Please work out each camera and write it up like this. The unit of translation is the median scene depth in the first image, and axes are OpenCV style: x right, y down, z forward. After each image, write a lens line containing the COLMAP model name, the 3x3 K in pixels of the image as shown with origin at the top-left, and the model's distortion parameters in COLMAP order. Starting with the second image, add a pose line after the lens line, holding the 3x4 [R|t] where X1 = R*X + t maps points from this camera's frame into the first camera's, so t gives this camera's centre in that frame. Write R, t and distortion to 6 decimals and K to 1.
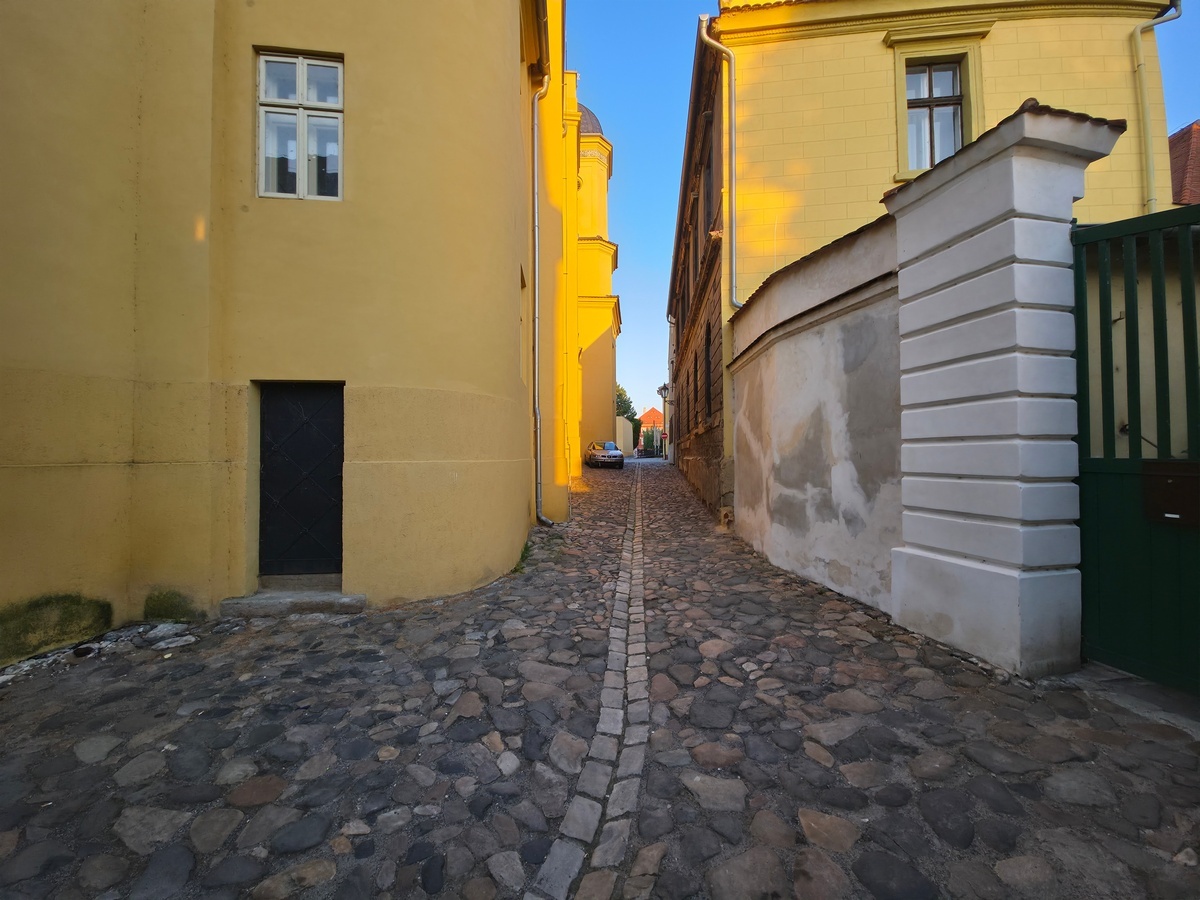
lens RADIAL K [[475.5, 0, 600.0], [0, 475.5, 446.3], [0, 0, 1]] dist [0.014843, -0.008569]
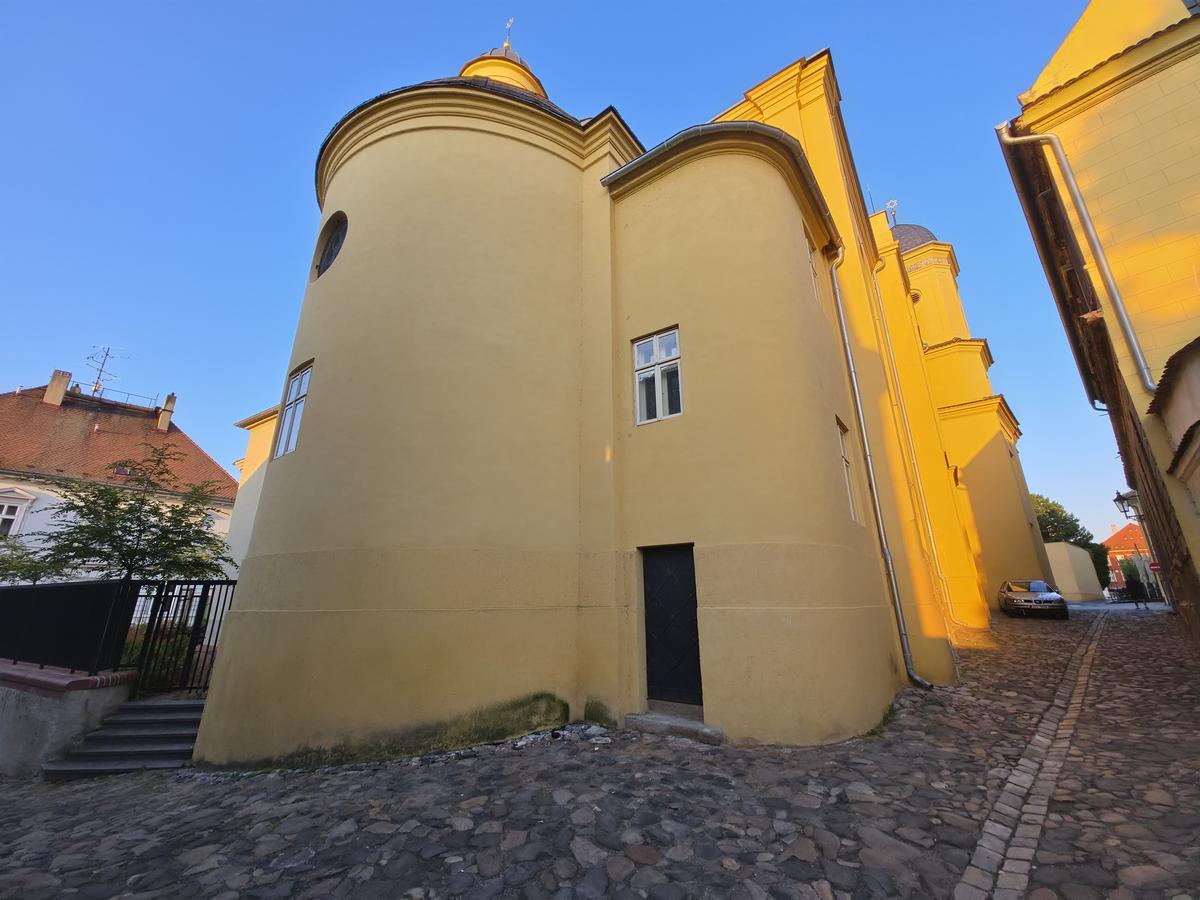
lens RADIAL K [[475.5, 0, 600.0], [0, 475.5, 446.3], [0, 0, 1]] dist [0.014843, -0.008569]
pose [[0.745703, -0.204379, -0.634158, 0.180208], [0.014611, 0.956578, -0.291110, -0.013727], [0.666118, 0.207816, 0.716309, -0.188898]]
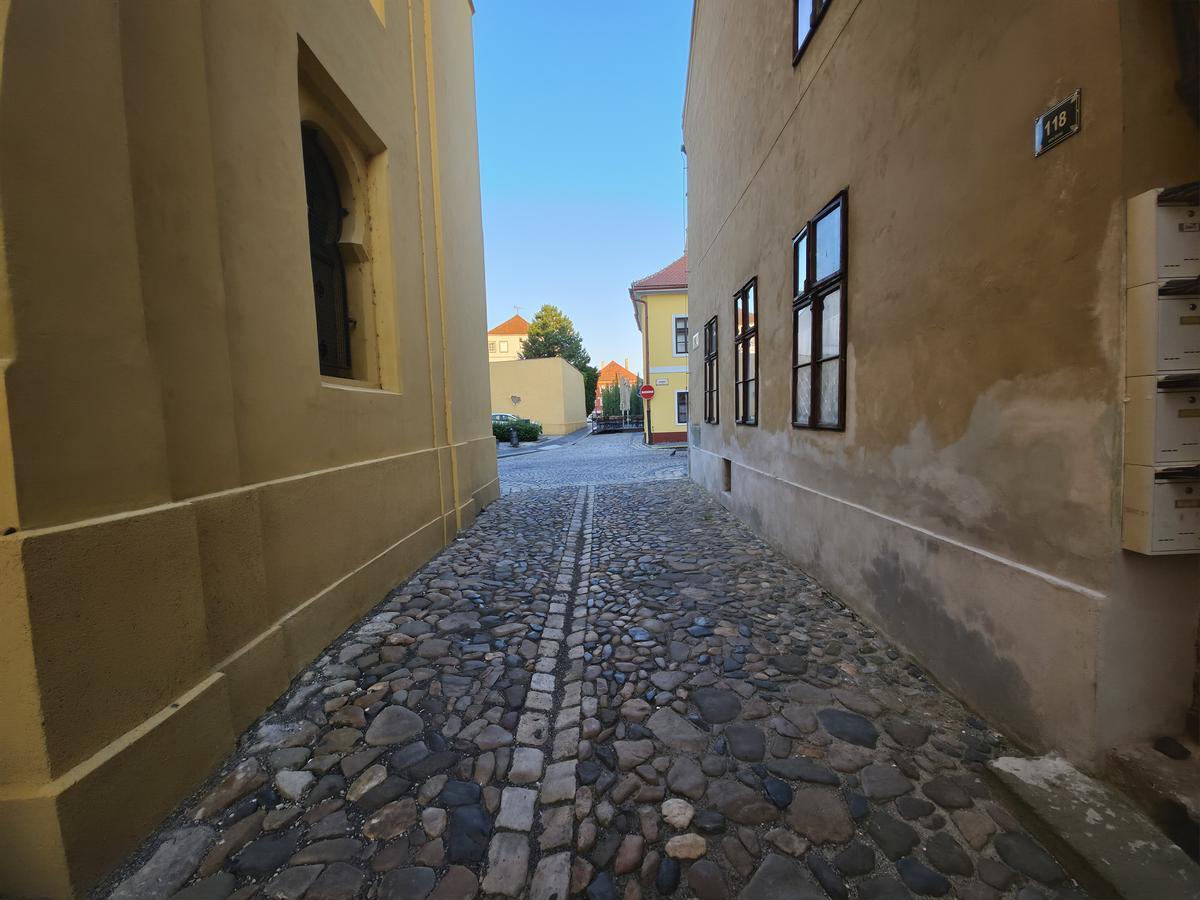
lens RADIAL K [[475.5, 0, 600.0], [0, 475.5, 446.3], [0, 0, 1]] dist [0.014843, -0.008569]
pose [[0.996099, -0.031940, 0.082262, 0.620413], [0.024863, 0.996014, 0.085667, -0.123101], [-0.084670, -0.083288, 0.992922, 6.550946]]
